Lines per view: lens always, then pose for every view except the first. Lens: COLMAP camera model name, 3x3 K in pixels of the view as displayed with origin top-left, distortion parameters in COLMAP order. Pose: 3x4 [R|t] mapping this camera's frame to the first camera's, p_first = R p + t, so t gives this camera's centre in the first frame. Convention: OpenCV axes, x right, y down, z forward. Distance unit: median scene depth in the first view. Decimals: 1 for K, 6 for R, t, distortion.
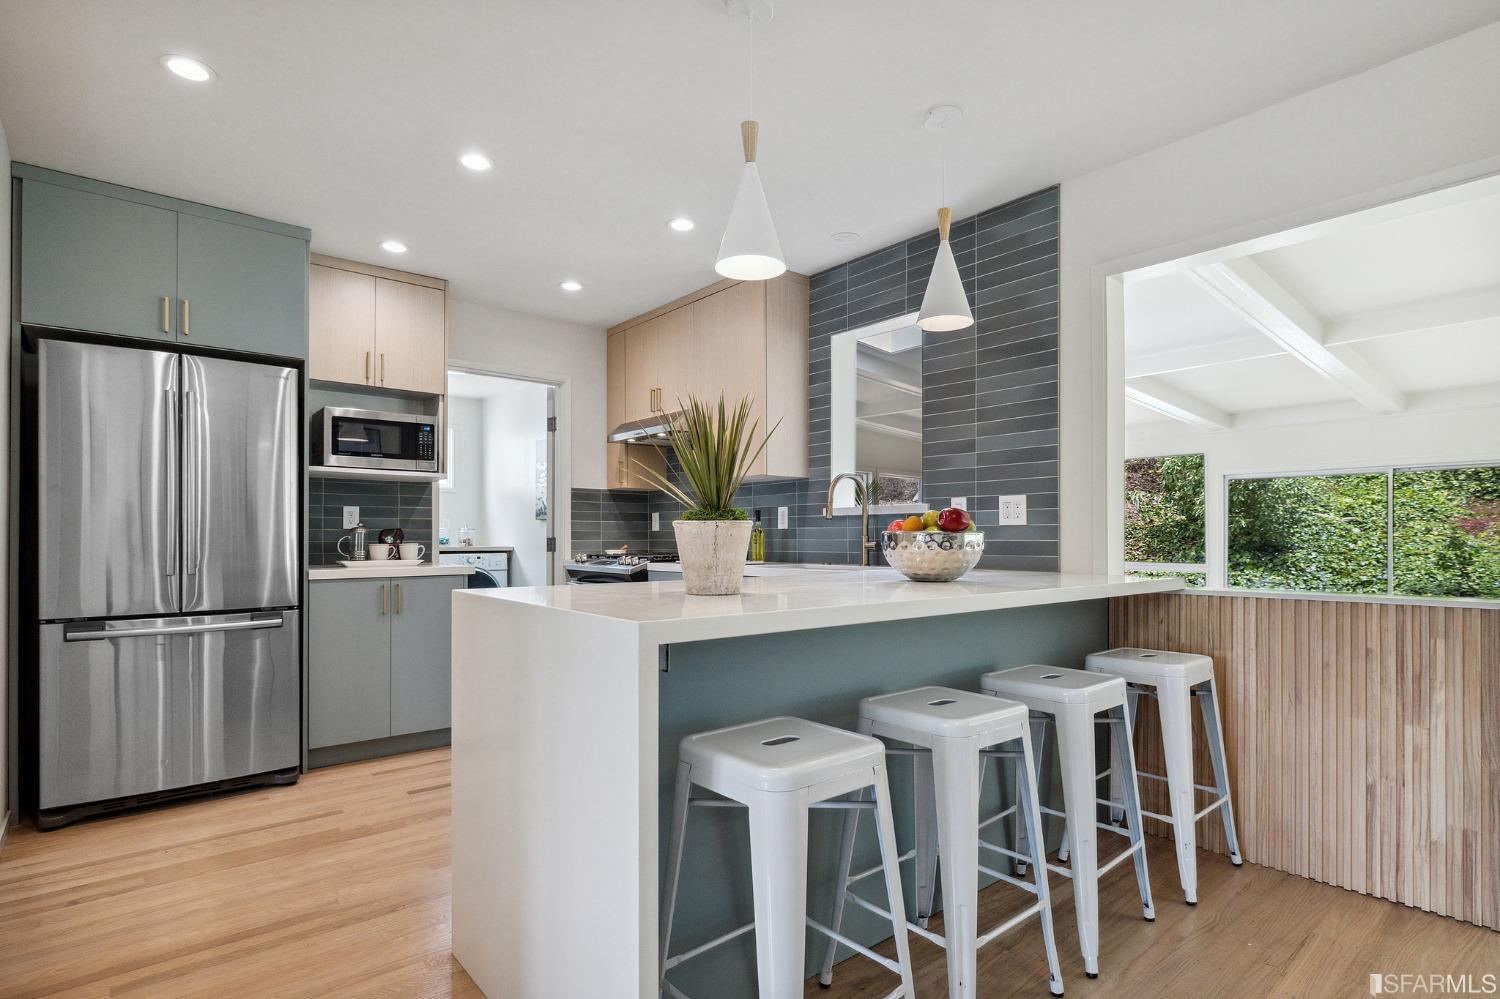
lens RADIAL K [[763.6, 0, 755.7], [0, 763.6, 524.1], [0, 0, 1]] dist [0.000382, -0.001043]
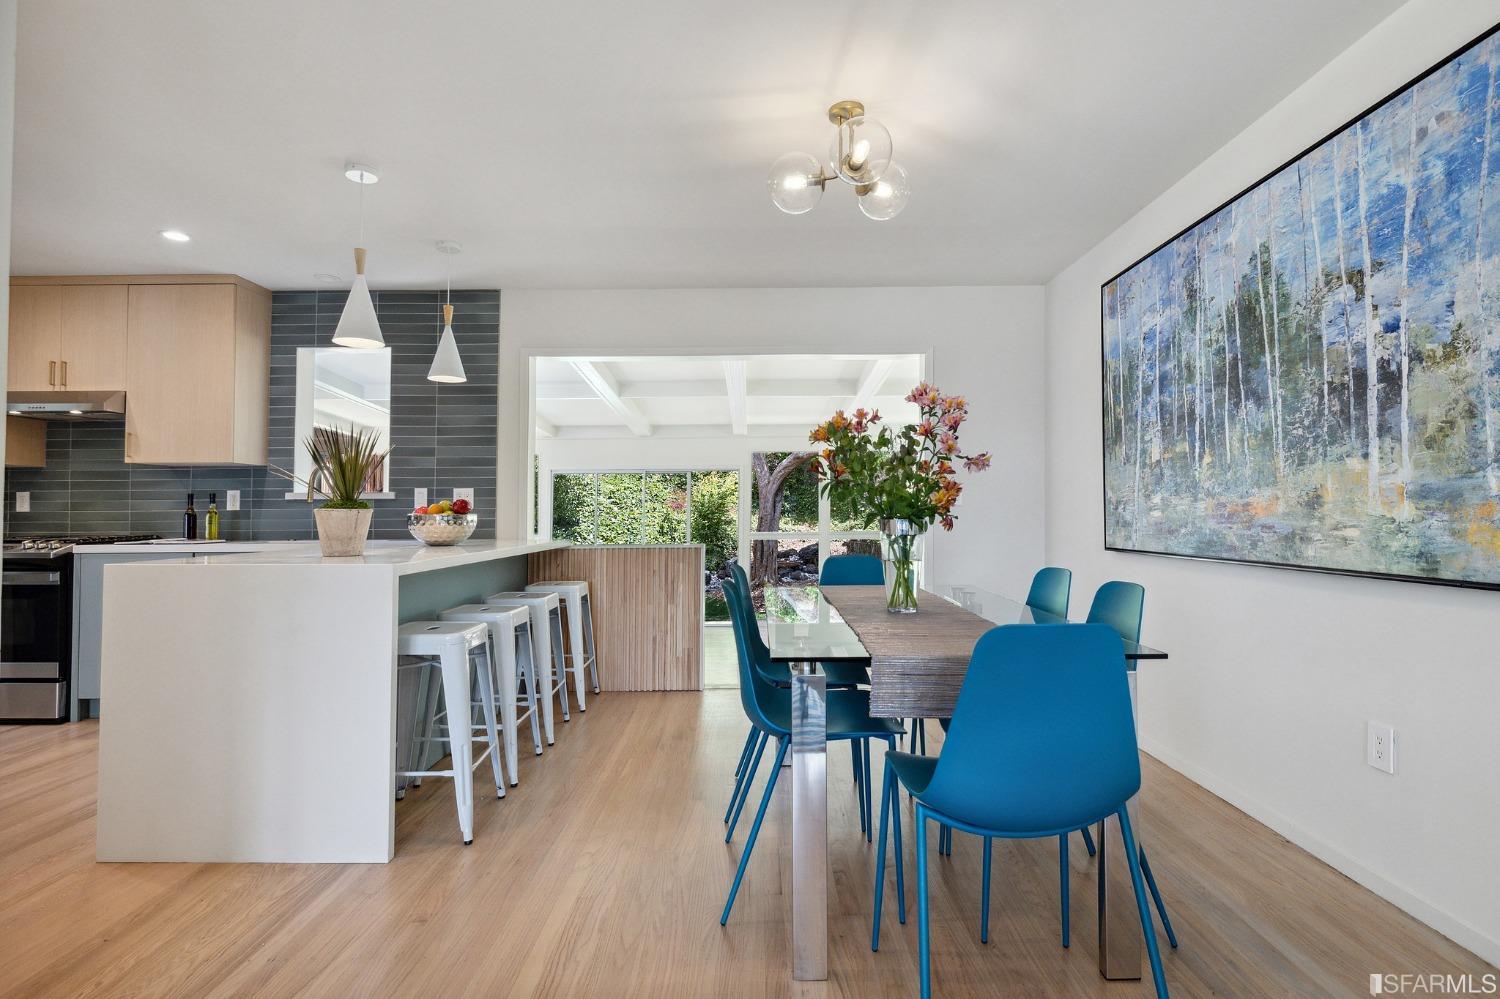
lens RADIAL K [[740.7, 0, 754.2], [0, 740.7, 489.8], [0, 0, 1]] dist [-0.001188, -0.001586]
pose [[0.648336, 0.019819, 0.761096, -0.310264], [-0.007898, 0.999782, -0.019307, -0.009274], [-0.761313, 0.006507, 0.648352, -0.283385]]
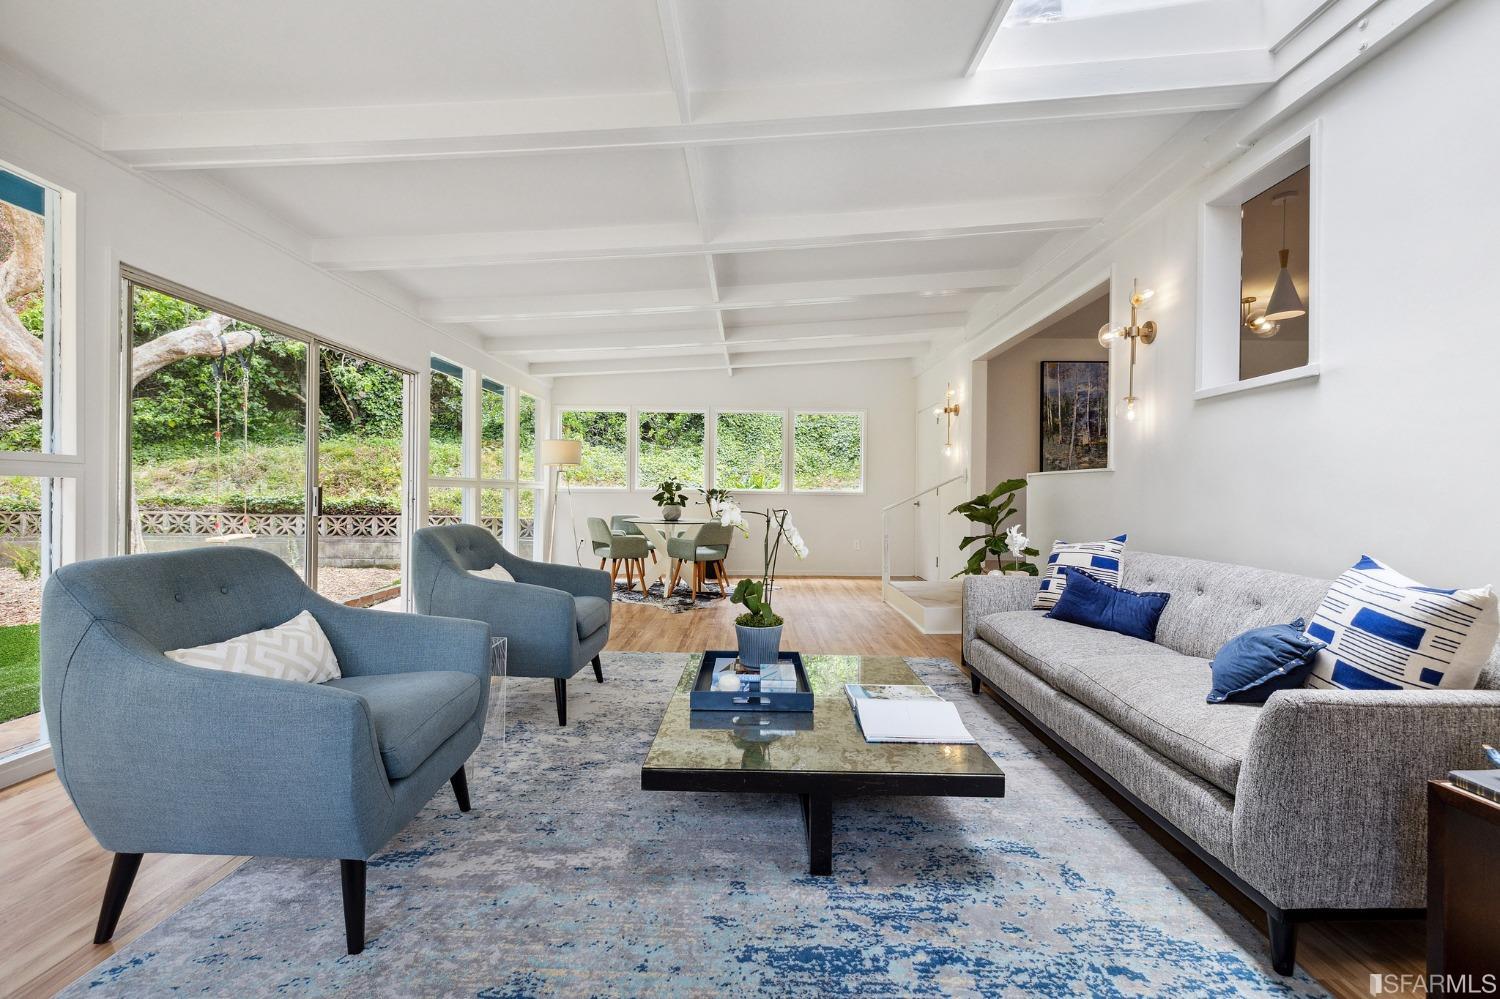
lens RADIAL K [[653.5, 0, 757.6], [0, 653.5, 498.2], [0, 0, 1]] dist [0.000782, 0.000410]
pose [[-0.765533, -0.012184, 0.643281, 0.099810], [-0.021848, 0.999736, -0.007065, 0.119252], [-0.643026, -0.019463, -0.765597, 1.818311]]
